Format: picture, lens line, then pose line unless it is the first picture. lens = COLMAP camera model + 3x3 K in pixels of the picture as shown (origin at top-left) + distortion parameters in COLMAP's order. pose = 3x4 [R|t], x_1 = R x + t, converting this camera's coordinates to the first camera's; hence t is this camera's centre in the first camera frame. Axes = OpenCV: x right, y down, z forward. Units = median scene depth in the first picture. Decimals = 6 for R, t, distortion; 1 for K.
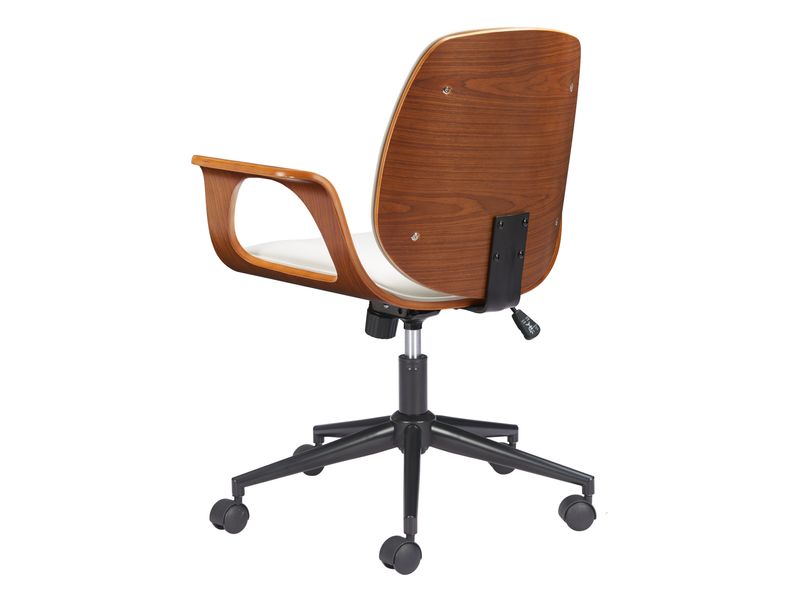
lens RADIAL K [[1638.2, 0, 400.4], [0, 1638.2, 297.8], [0, 0, 1]] dist [-0.031077, 0.000000]
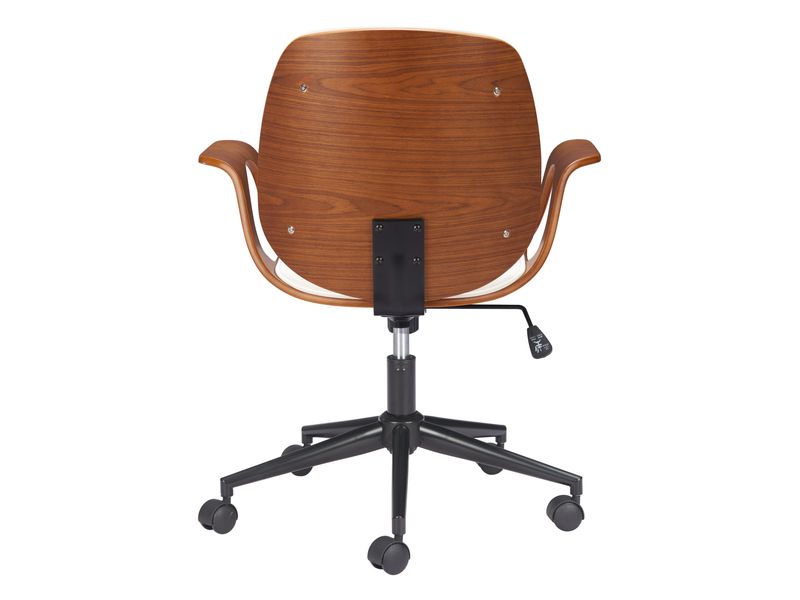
lens RADIAL K [[1638.2, 0, 400.5], [0, 1638.2, 301.7], [0, 0, 1]] dist [-0.031077, 0.000000]
pose [[0.747097, 0.128828, -0.652112, 0.728333], [-0.118872, 0.991118, 0.059614, -0.061655], [0.654000, 0.032981, 0.755775, 0.270536]]
